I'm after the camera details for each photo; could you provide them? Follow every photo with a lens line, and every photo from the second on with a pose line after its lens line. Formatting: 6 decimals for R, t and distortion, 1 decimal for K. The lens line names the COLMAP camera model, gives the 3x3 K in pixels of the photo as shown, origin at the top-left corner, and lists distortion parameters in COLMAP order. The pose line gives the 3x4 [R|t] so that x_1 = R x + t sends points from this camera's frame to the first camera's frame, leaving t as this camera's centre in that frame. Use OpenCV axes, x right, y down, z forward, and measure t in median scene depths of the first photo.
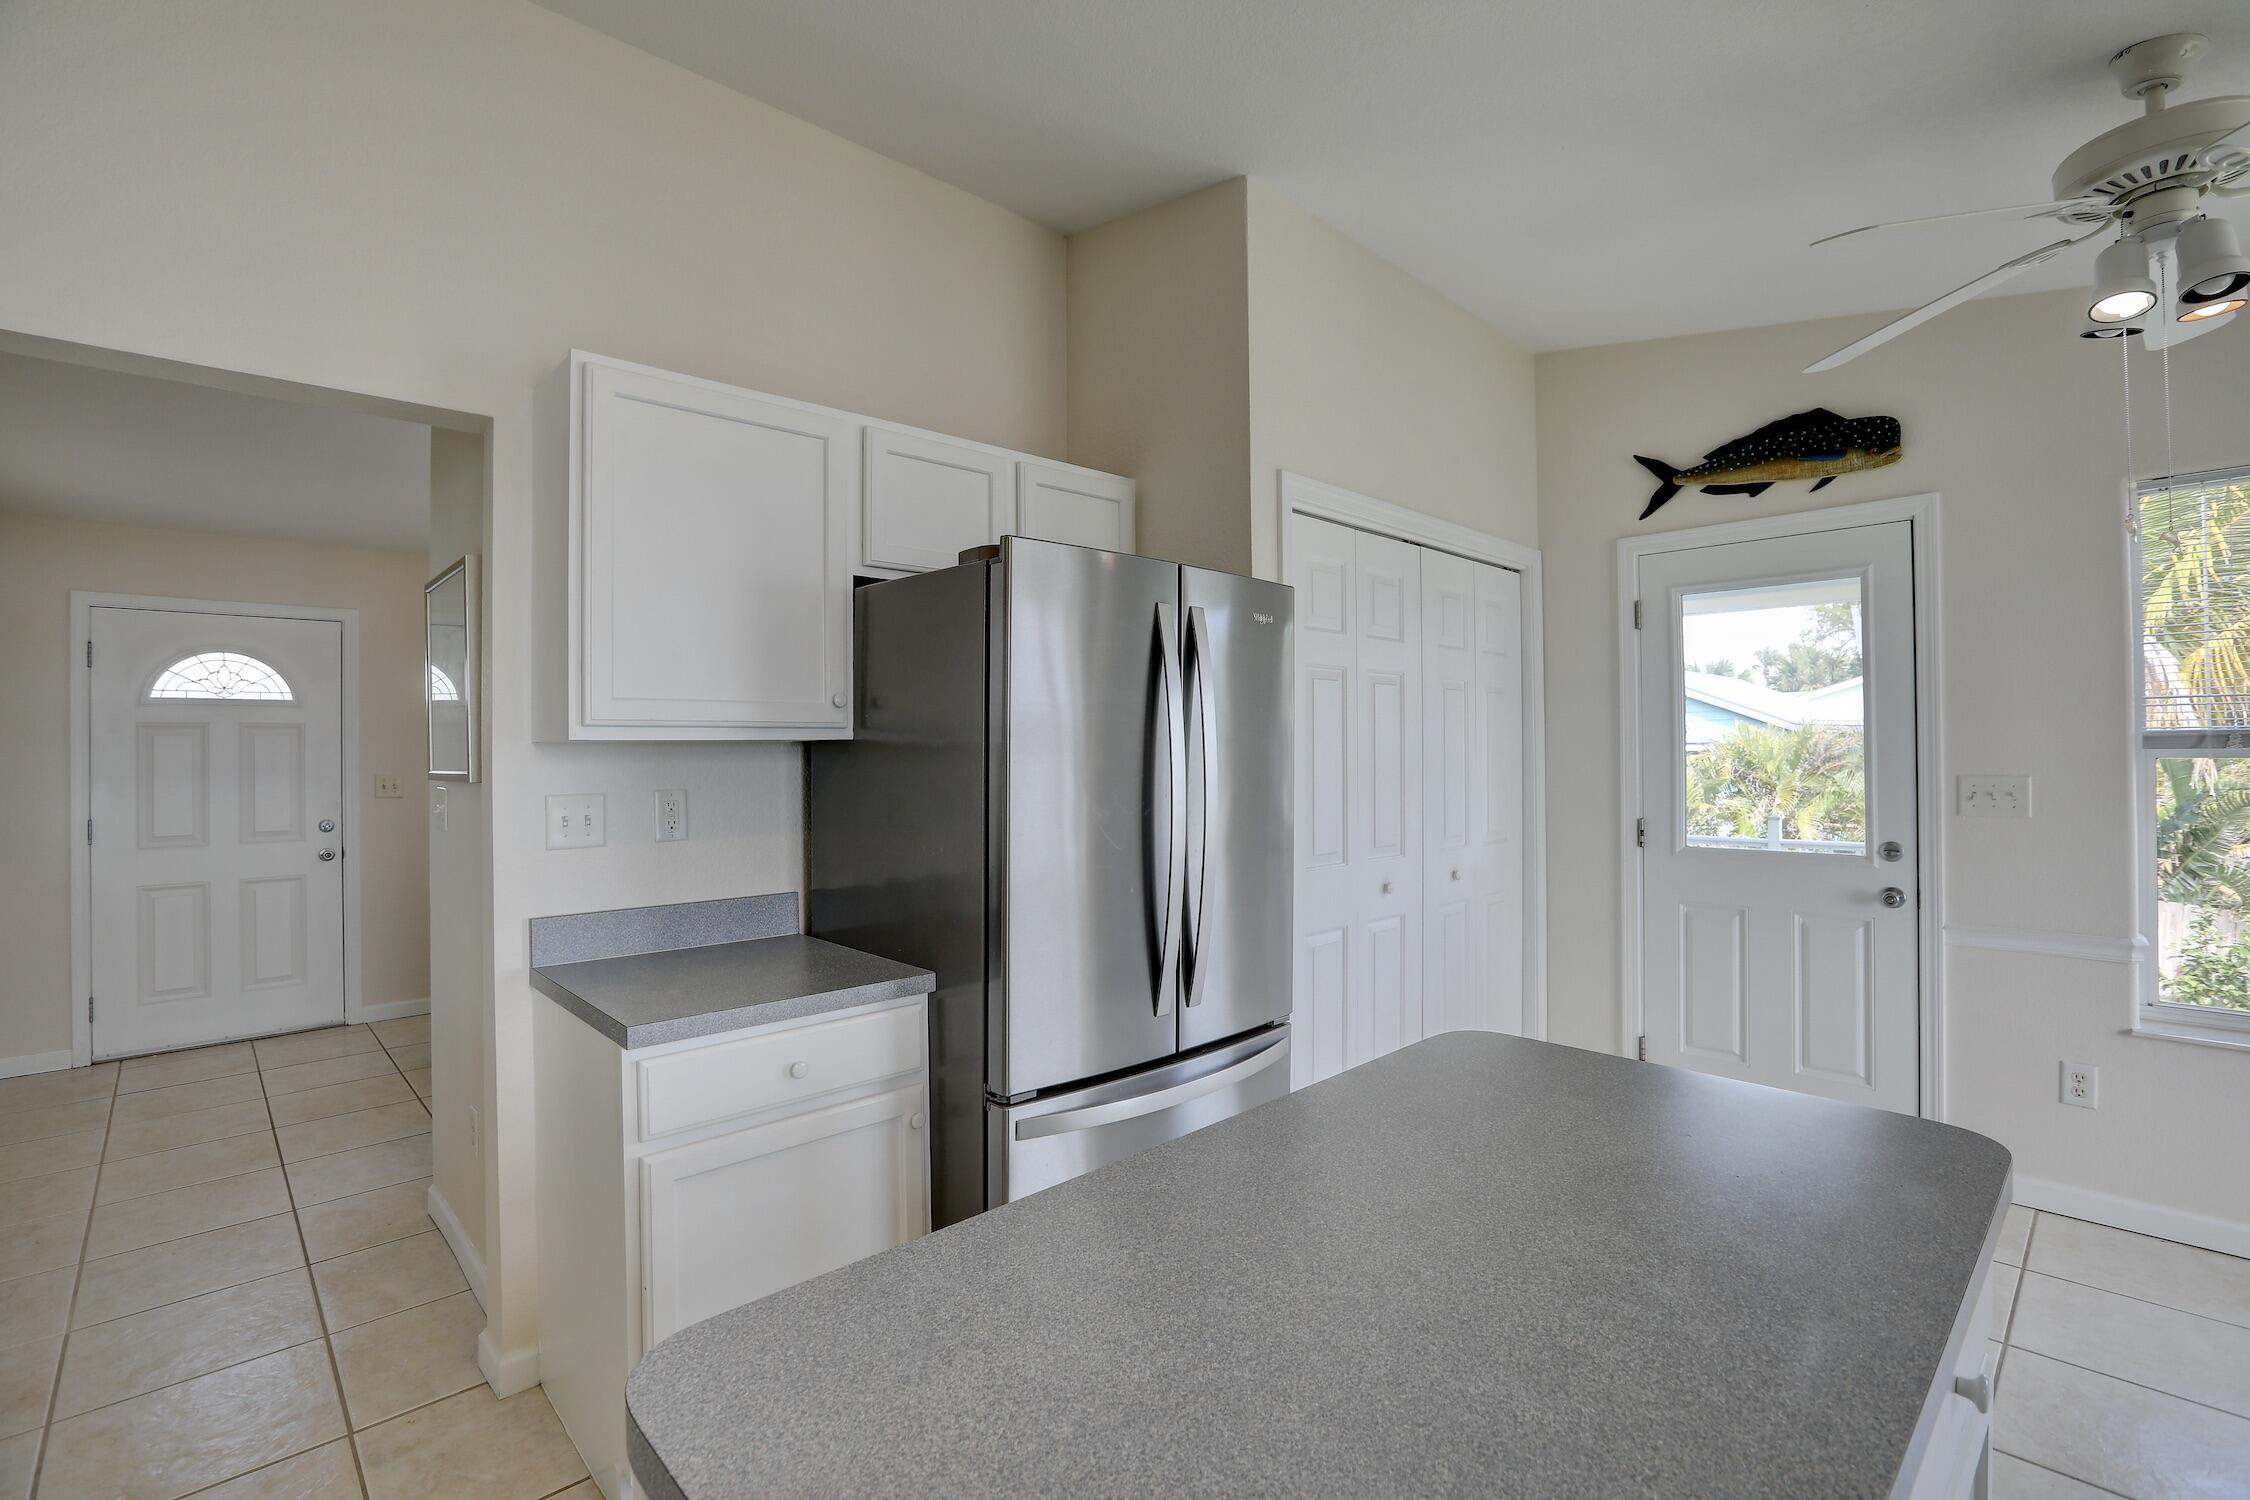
lens RADIAL K [[1027.4, 0, 1130.1], [0, 1027.4, 744.2], [0, 0, 1]] dist [-0.025250, 0.000233]
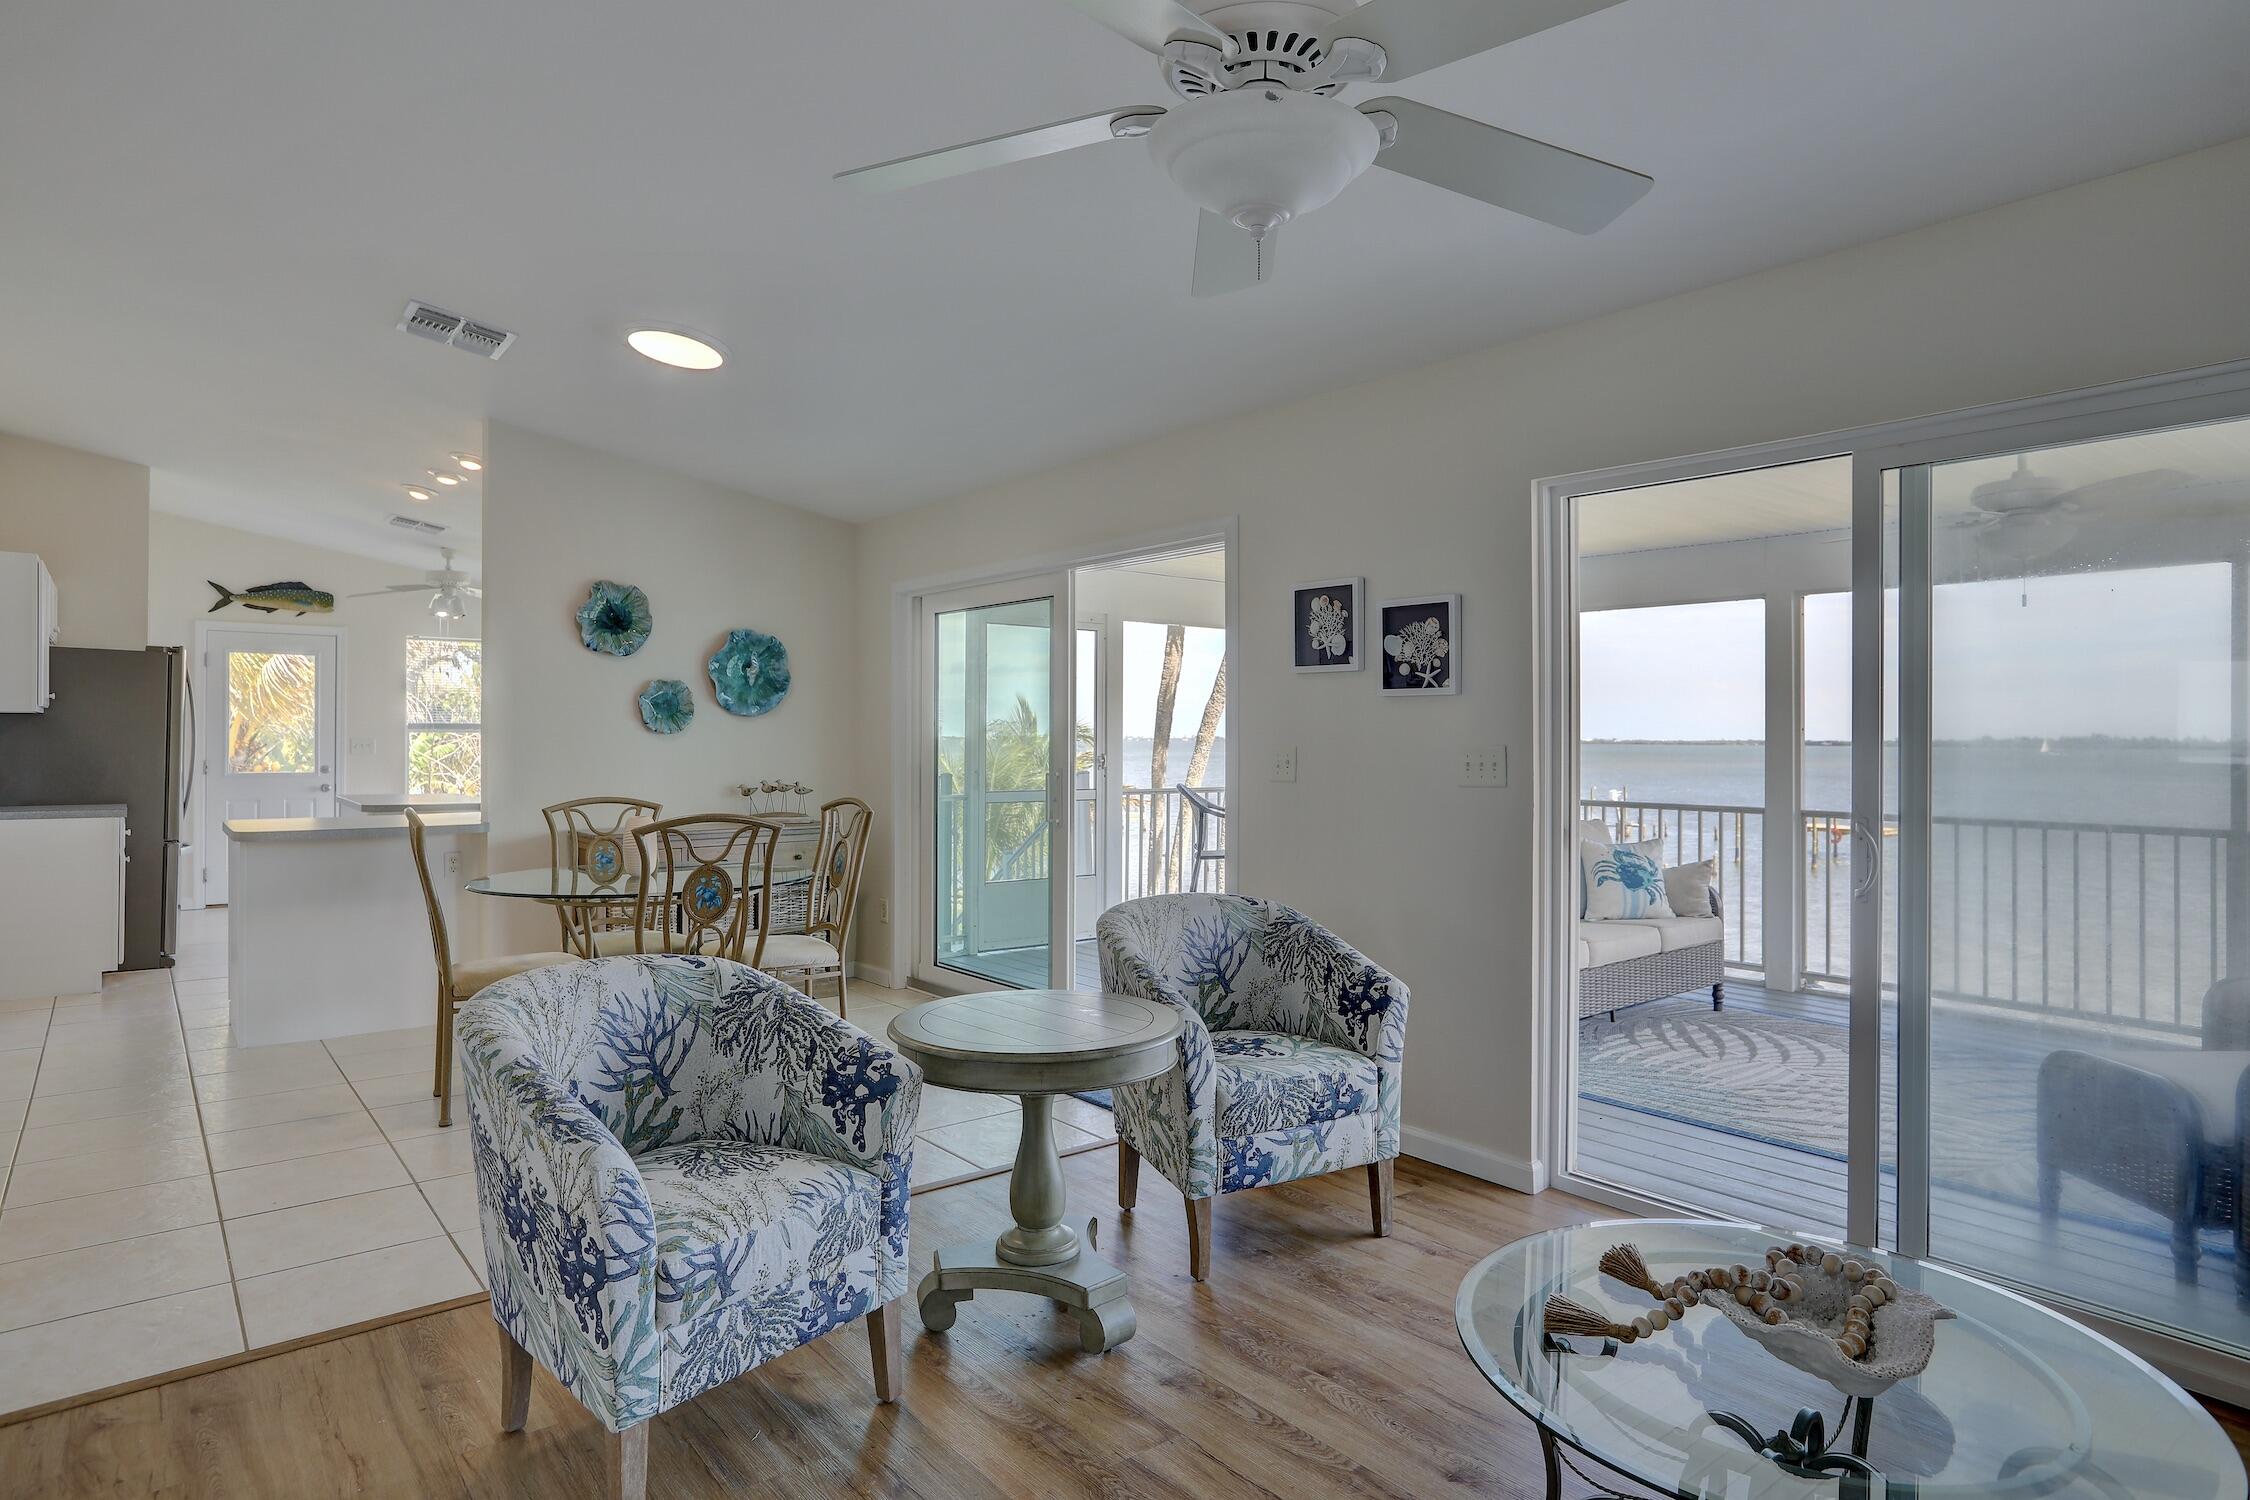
lens RADIAL K [[1270.6, 0, 1140.4], [0, 1270.6, 747.2], [0, 0, 1]] dist [-0.019062, 0.007877]
pose [[0.048054, 0.009955, 0.998795, -2.158229], [-0.005858, 0.999936, -0.009685, 0.068110], [-0.998828, -0.005385, 0.048109, -1.093650]]
